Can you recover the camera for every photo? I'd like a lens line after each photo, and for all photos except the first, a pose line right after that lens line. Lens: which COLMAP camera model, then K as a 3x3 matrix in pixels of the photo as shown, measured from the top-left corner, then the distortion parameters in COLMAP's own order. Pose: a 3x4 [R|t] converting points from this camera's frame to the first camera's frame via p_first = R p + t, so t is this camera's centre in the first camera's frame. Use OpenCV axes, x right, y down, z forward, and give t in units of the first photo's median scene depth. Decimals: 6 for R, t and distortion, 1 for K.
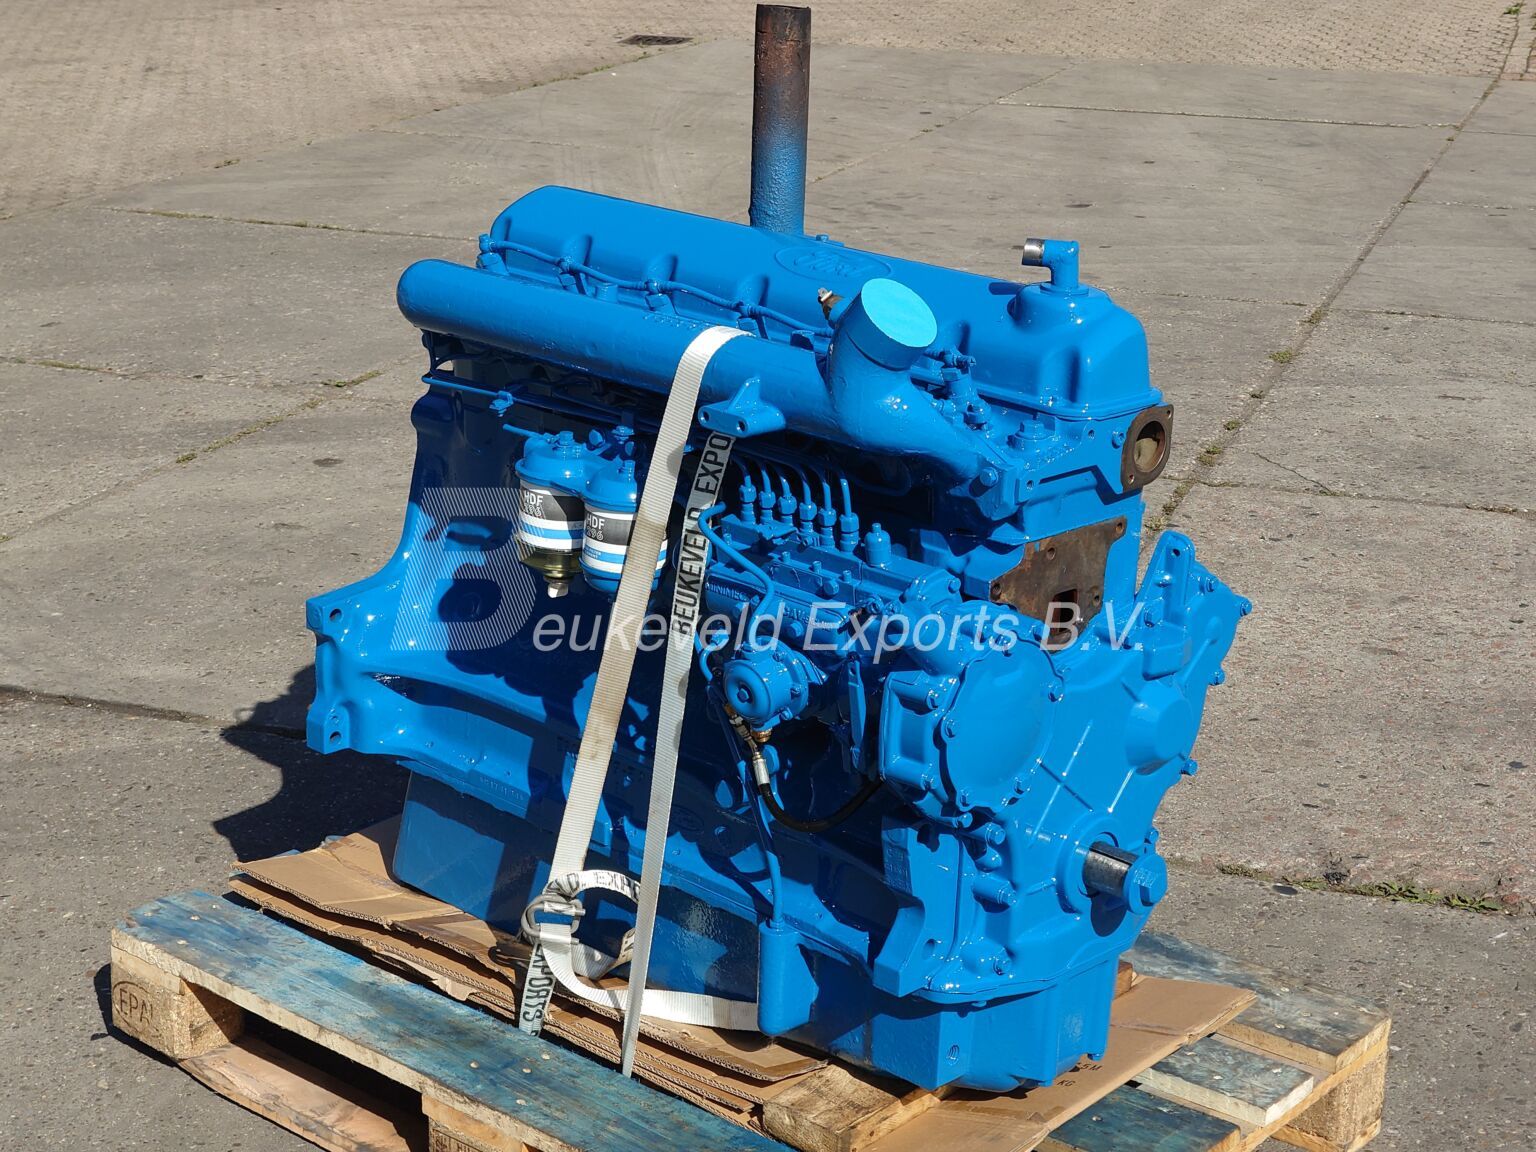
lens RADIAL K [[2731.9, 0, 768.0], [0, 2731.9, 576.0], [0, 0, 1]] dist [-0.038973, -0.064967]
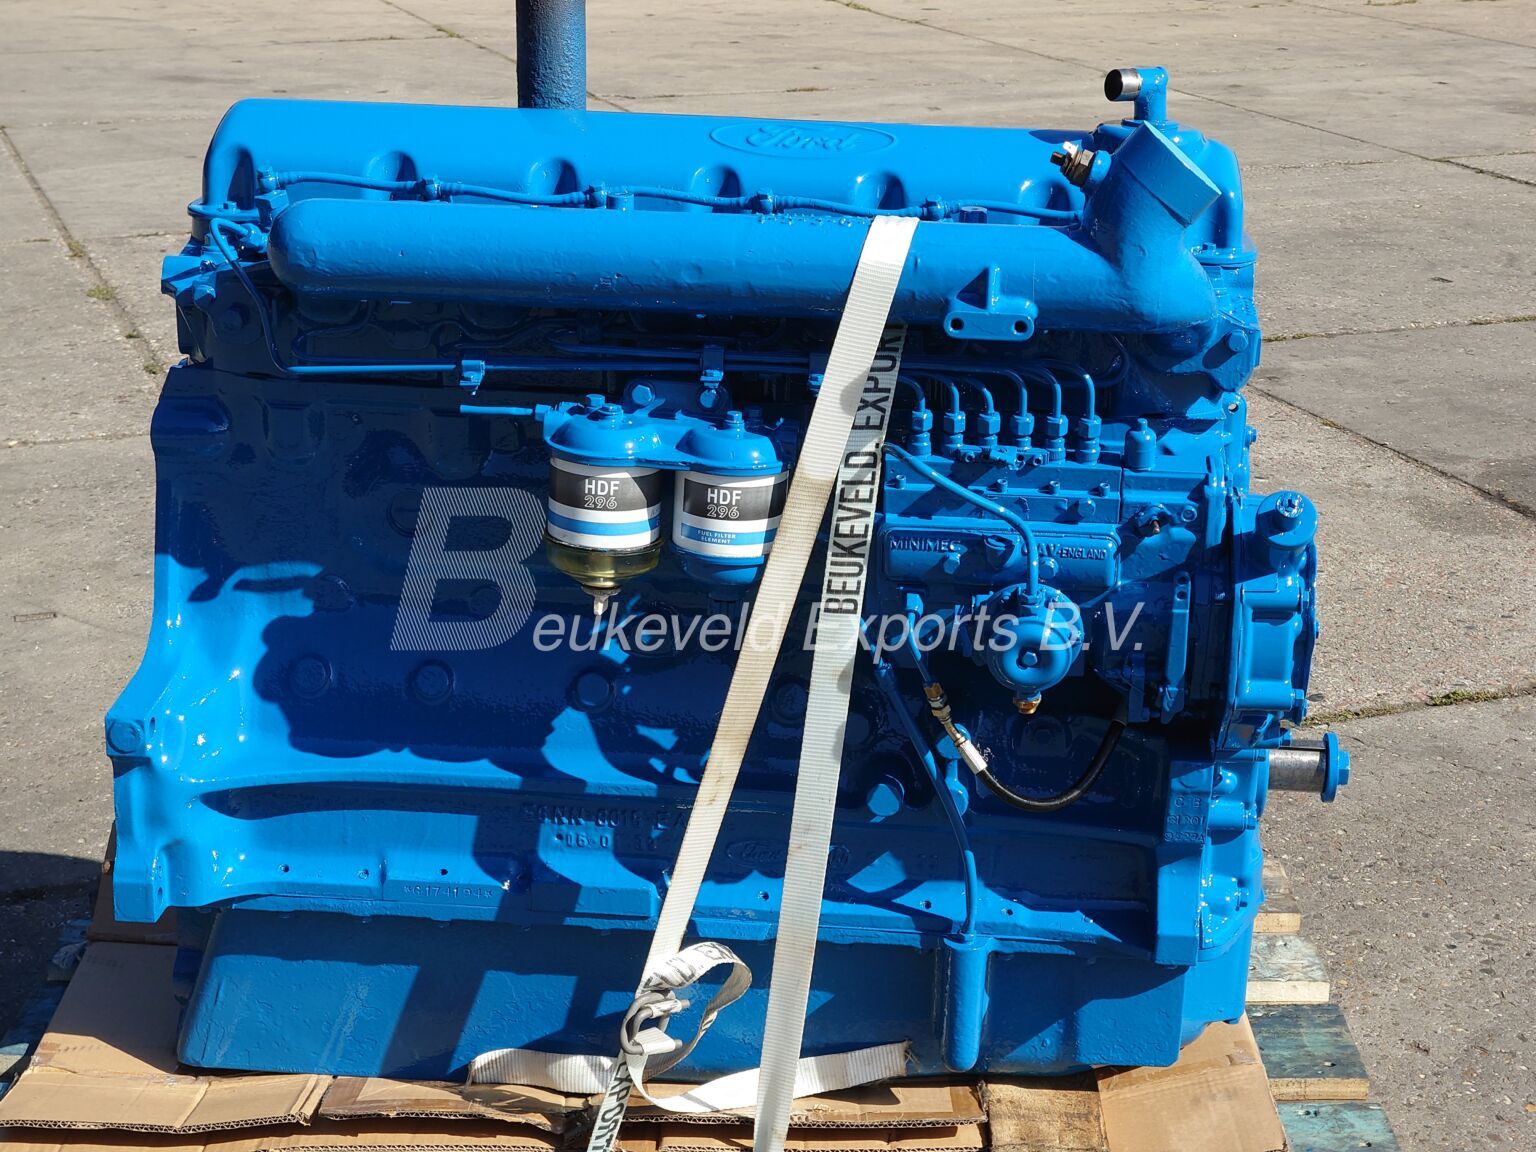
lens RADIAL K [[2731.9, 0, 768.0], [0, 2731.9, 576.0], [0, 0, 1]] dist [-0.038973, -0.064967]
pose [[0.758962, -0.208597, 0.616818, -0.533027], [0.193726, 0.976738, 0.091947, -0.066419], [-0.621649, 0.049710, 0.781717, 0.395368]]
